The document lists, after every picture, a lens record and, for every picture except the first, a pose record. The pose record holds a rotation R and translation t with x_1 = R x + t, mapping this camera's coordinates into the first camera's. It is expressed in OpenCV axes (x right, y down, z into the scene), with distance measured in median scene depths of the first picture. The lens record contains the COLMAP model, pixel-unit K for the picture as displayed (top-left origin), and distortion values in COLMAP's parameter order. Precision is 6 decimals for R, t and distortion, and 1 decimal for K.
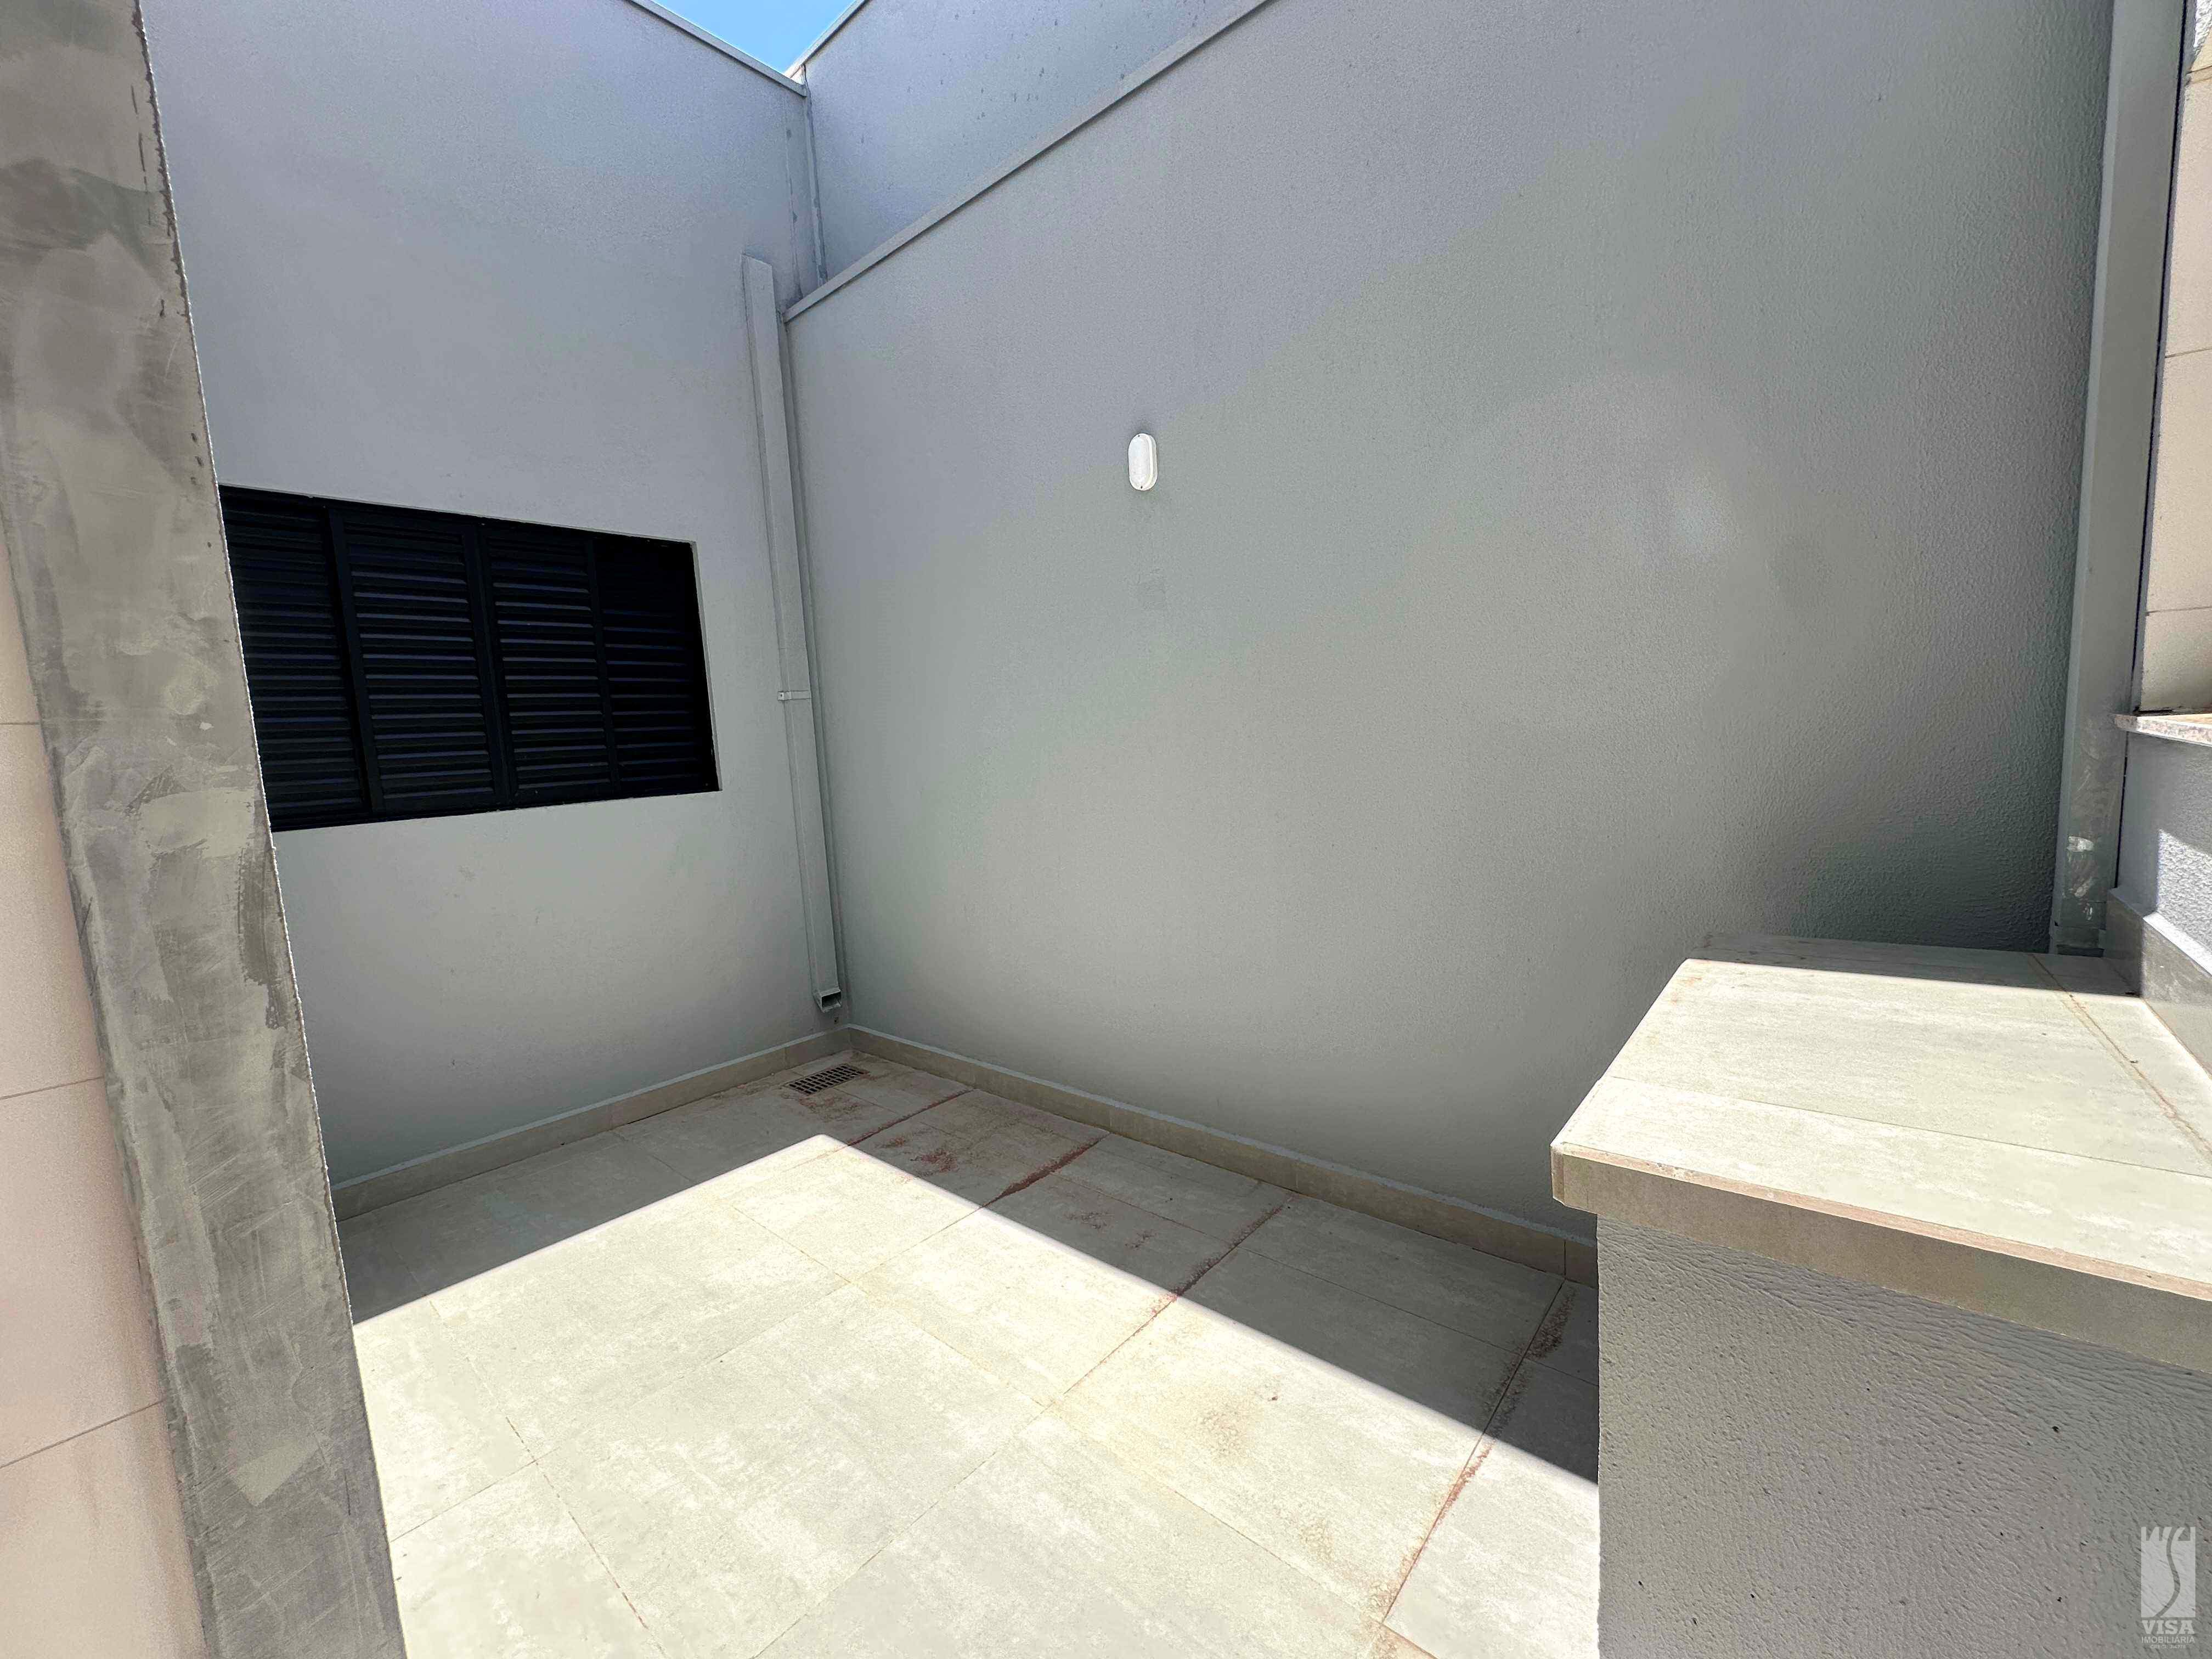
lens RADIAL K [[883.9, 0, 1105.4], [0, 883.9, 833.4], [0, 0, 1]] dist [-0.000463, -0.000321]
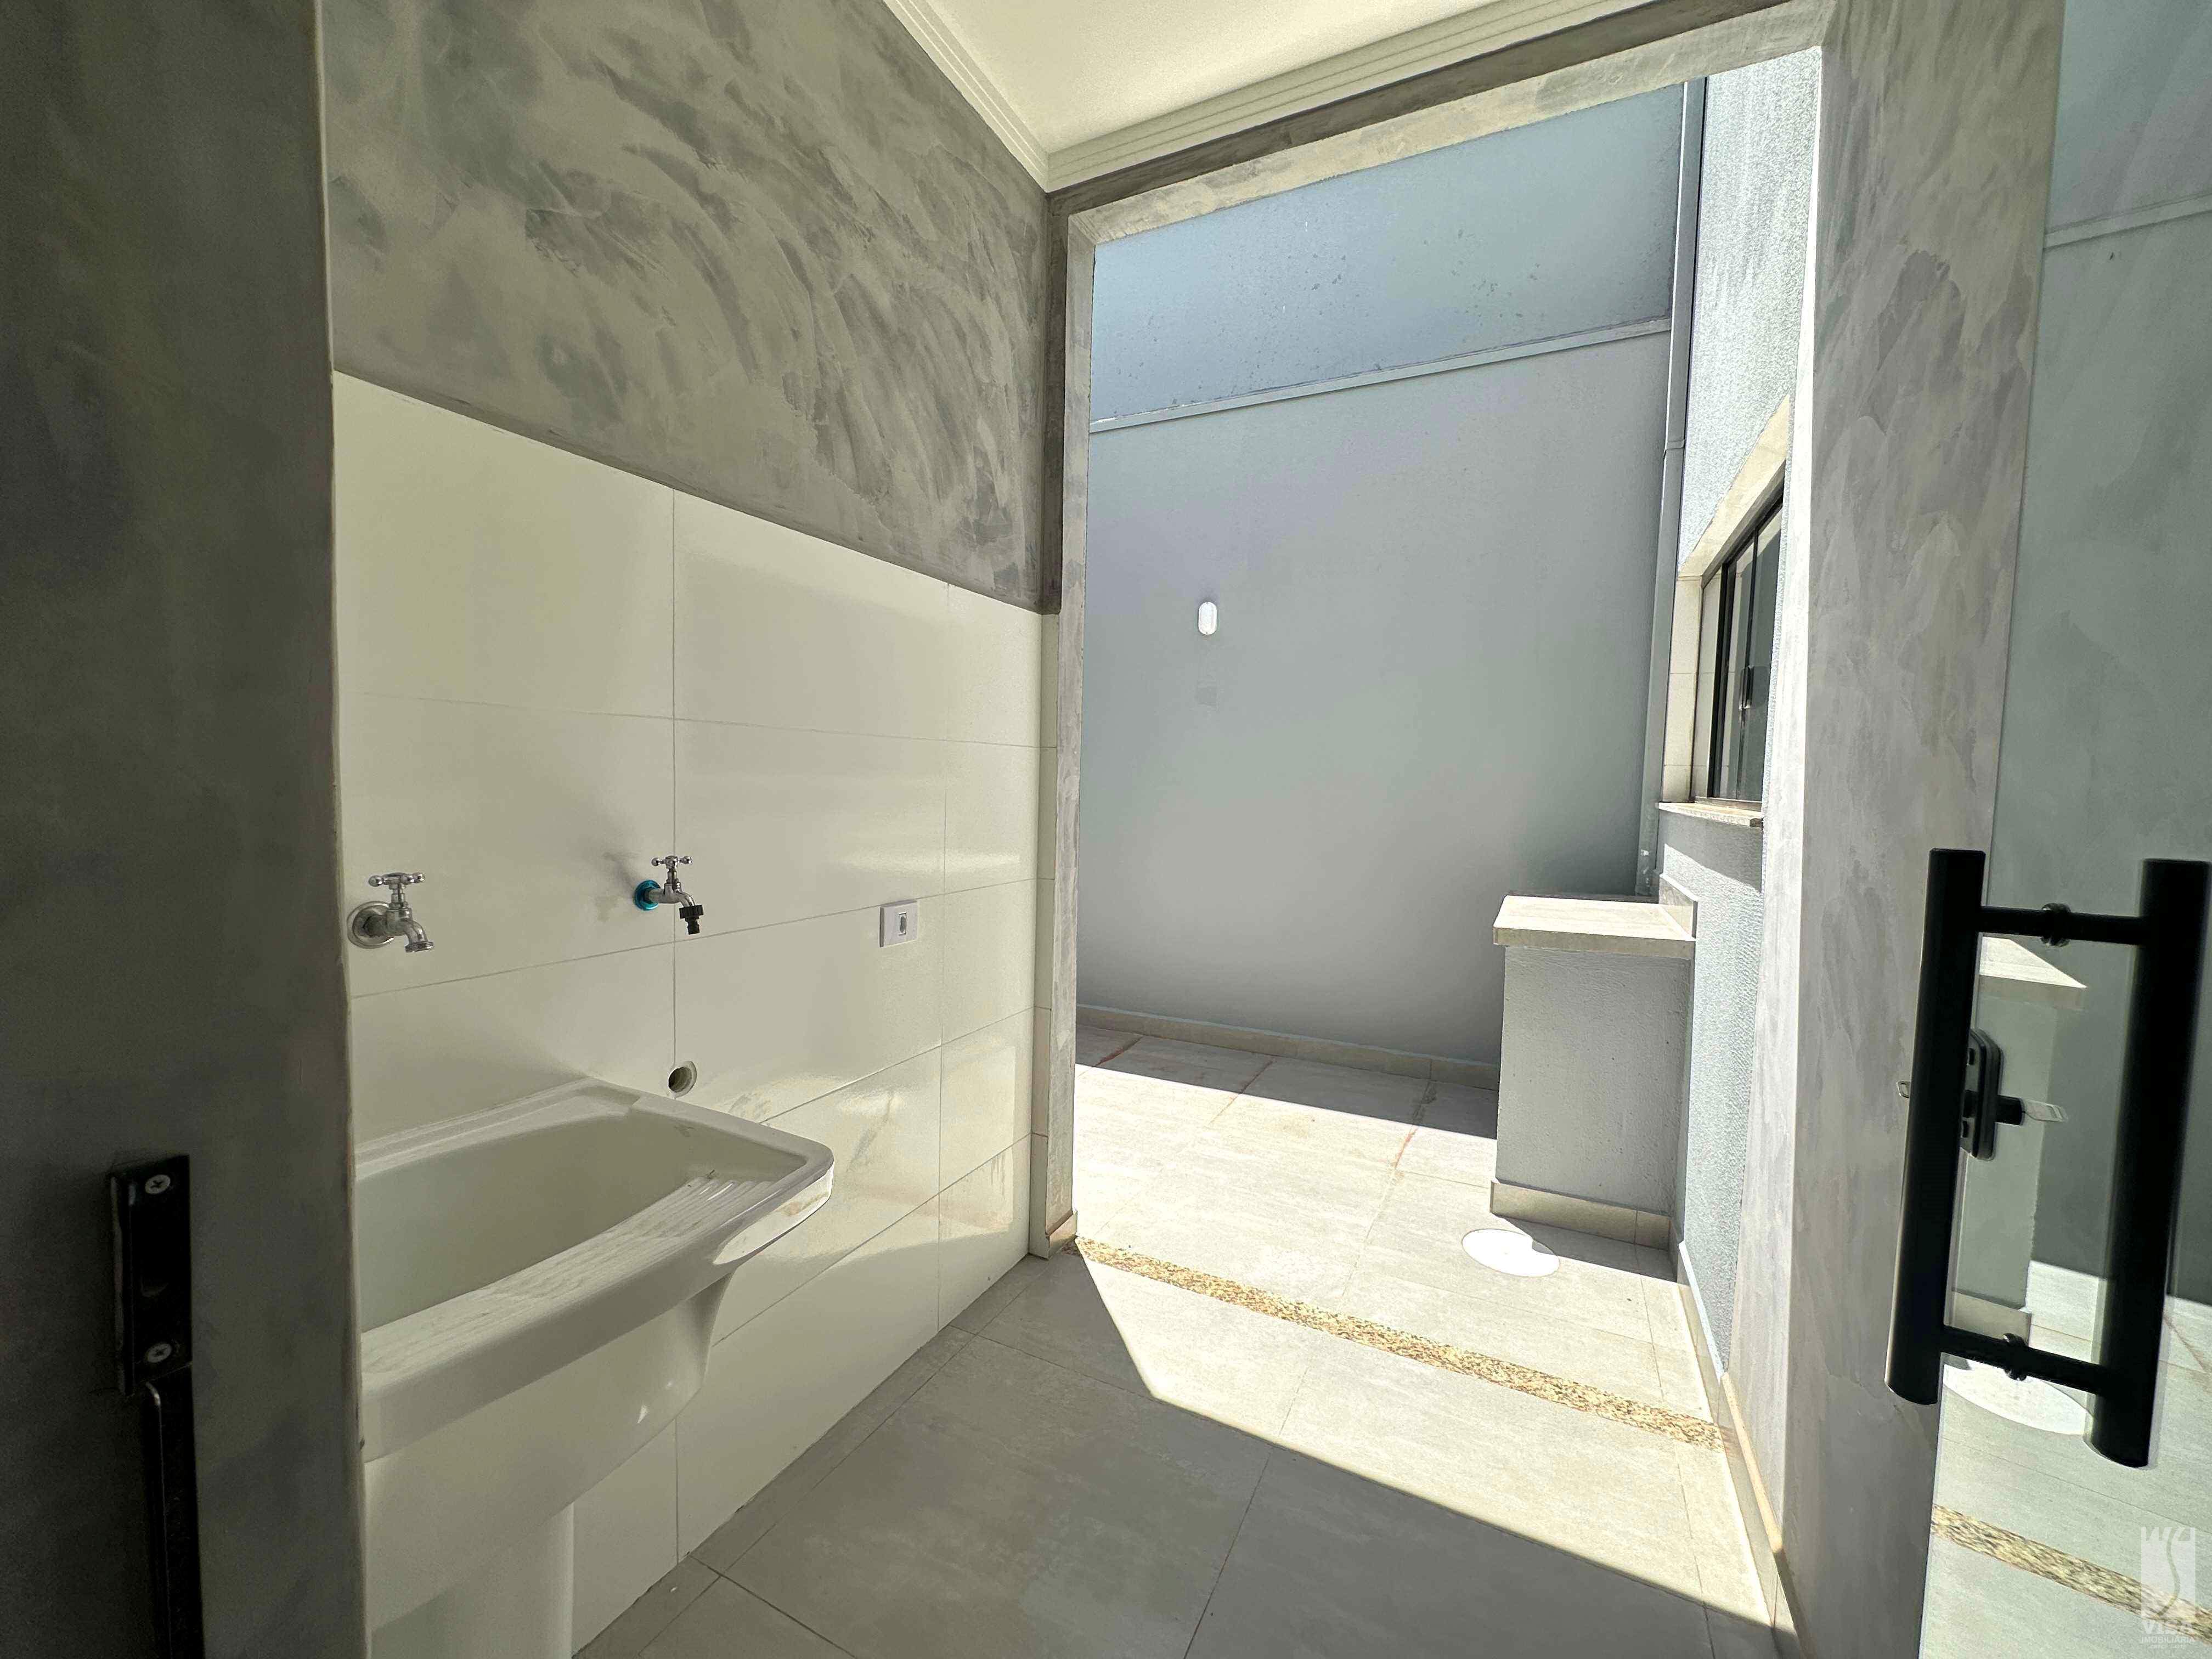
lens RADIAL K [[883.9, 0, 1105.0], [0, 883.9, 830.7], [0, 0, 1]] dist [-0.000463, -0.000321]
pose [[0.967407, 0.060724, 0.245839, -0.906263], [-0.047699, 0.997141, -0.058598, 0.153859], [-0.248695, 0.044961, 0.967538, -0.951075]]
